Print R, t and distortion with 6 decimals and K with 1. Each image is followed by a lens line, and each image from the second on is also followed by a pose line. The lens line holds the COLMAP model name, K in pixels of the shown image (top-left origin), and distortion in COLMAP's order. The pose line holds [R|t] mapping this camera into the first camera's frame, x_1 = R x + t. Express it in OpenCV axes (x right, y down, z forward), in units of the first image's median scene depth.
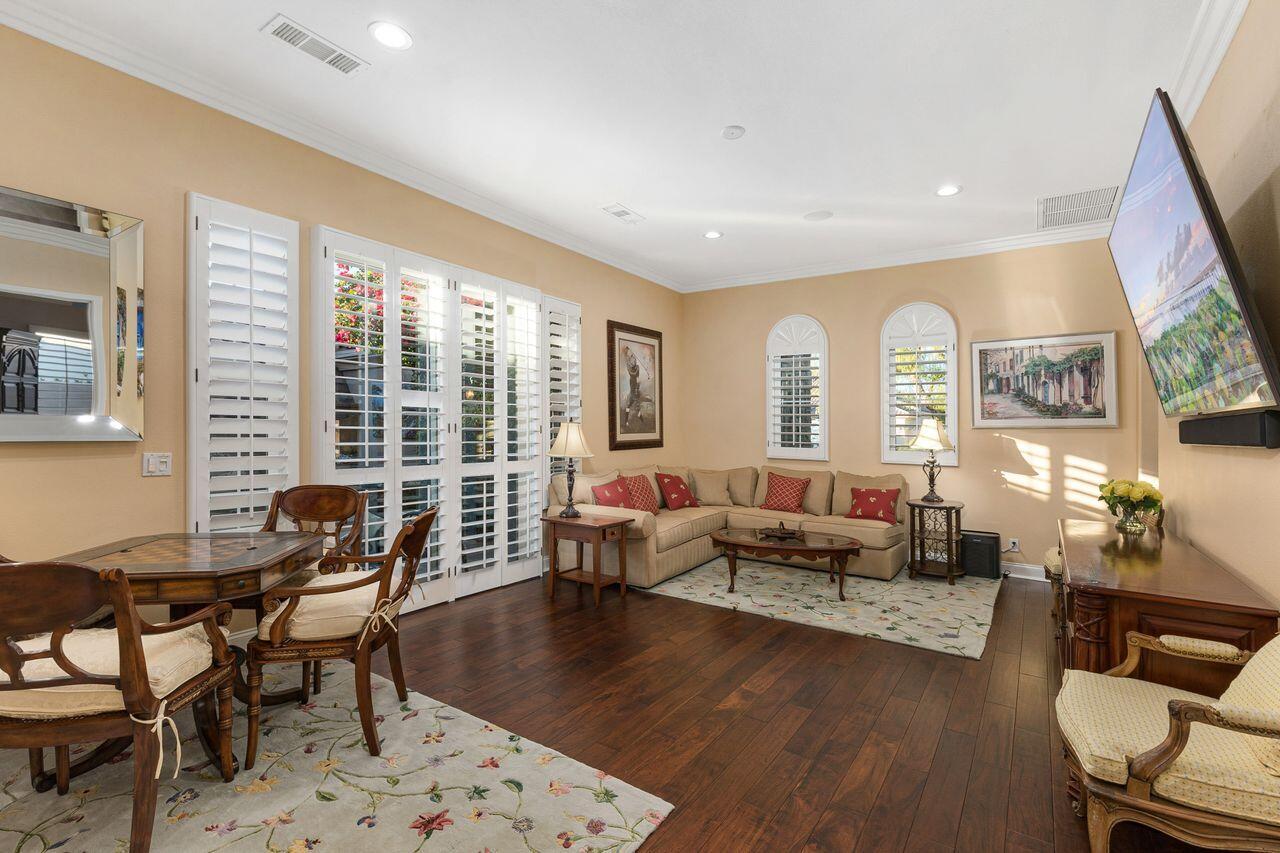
lens RADIAL K [[587.7, 0, 642.4], [0, 587.7, 428.1], [0, 0, 1]] dist [0.001500, 0.000115]
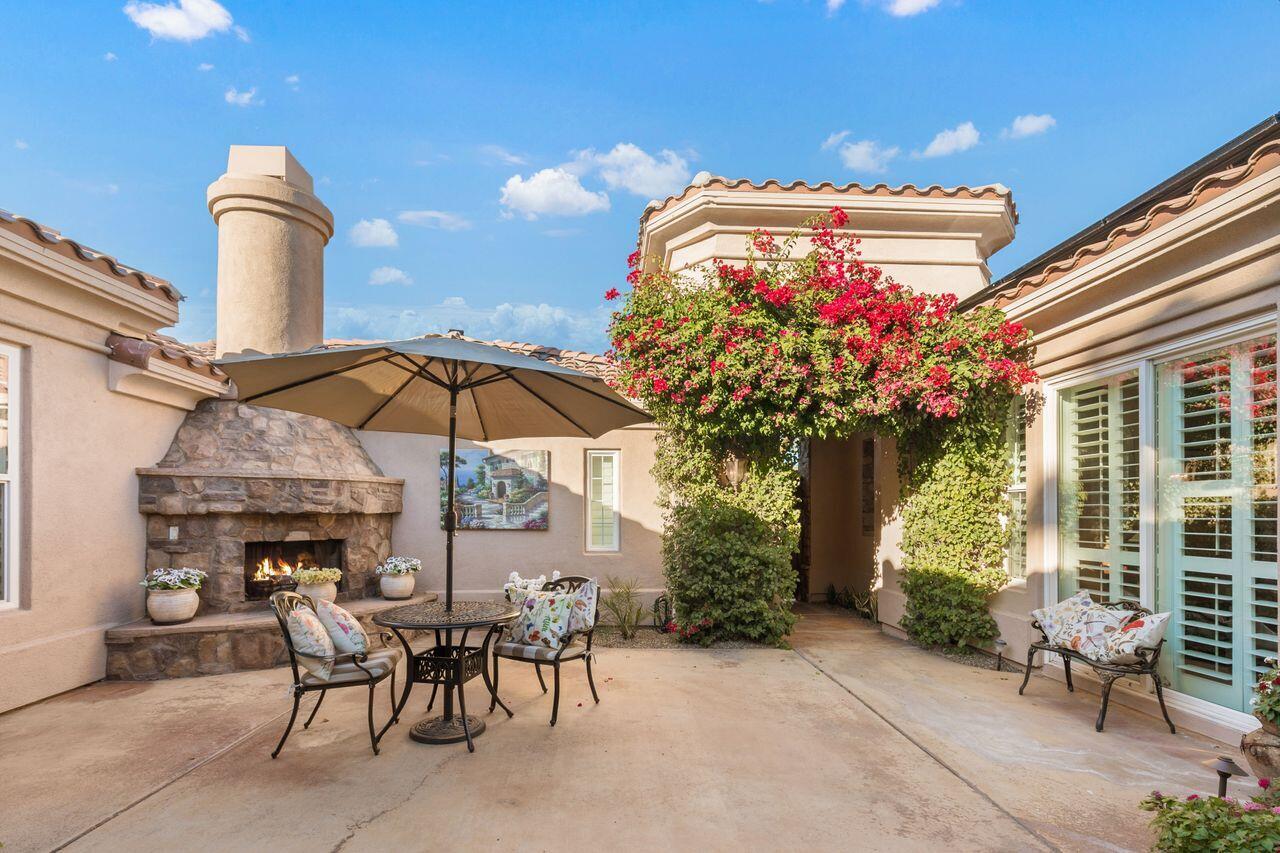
lens RADIAL K [[587.7, 0, 642.4], [0, 587.7, 428.1], [0, 0, 1]] dist [0.001500, 0.000115]
pose [[-0.788819, -0.096408, -0.607017, 0.937010], [-0.002253, 0.988068, -0.153999, 0.004315], [0.614621, -0.120109, -0.779625, 1.169126]]
